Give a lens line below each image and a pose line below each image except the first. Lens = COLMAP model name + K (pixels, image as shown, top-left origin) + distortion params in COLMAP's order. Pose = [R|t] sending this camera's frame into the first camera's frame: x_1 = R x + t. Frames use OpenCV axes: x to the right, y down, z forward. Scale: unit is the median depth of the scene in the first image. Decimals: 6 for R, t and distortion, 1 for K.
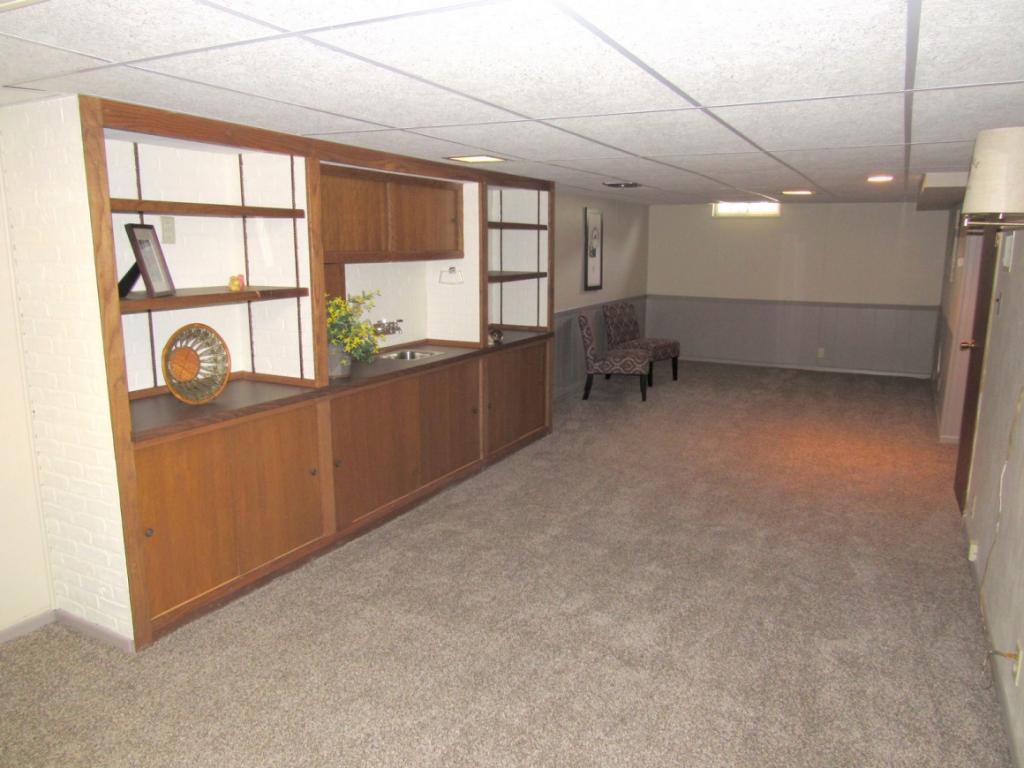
lens RADIAL K [[746.1, 0, 512.0], [0, 746.1, 384.0], [0, 0, 1]] dist [-0.023573, -0.004530]
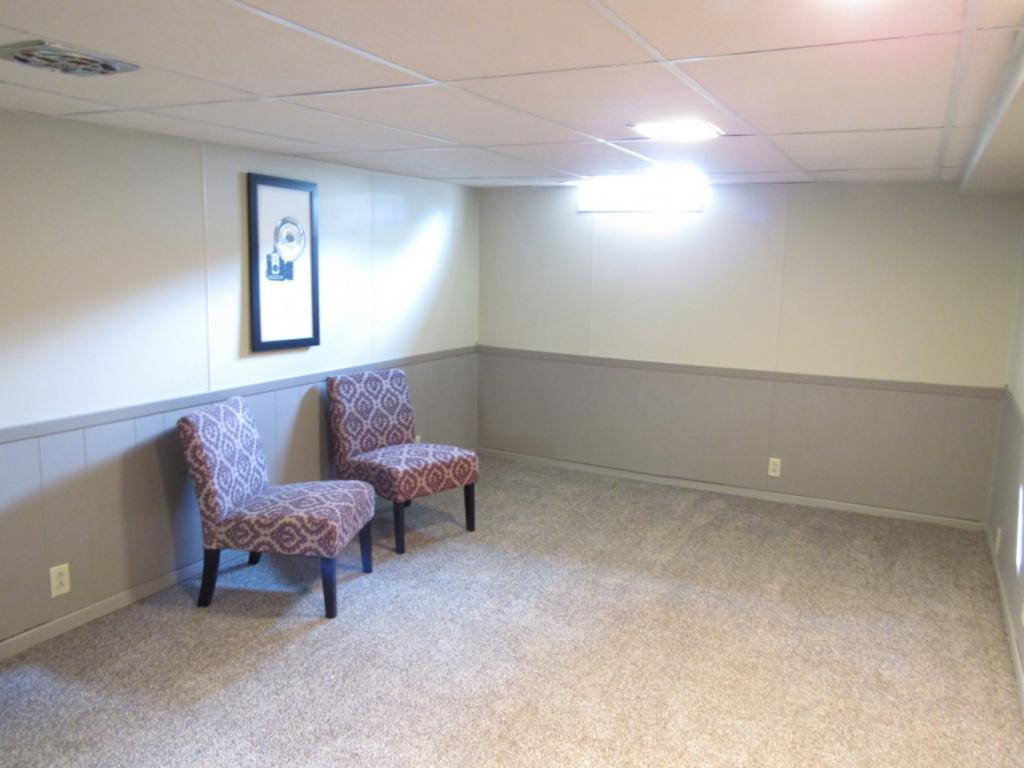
lens RADIAL K [[746.1, 0, 512.0], [0, 746.1, 384.0], [0, 0, 1]] dist [-0.023573, -0.004530]
pose [[0.999598, 0.027528, -0.006794, 0.259758], [-0.027632, 0.999495, -0.015710, -0.100129], [0.006358, 0.015891, 0.999854, 0.524988]]
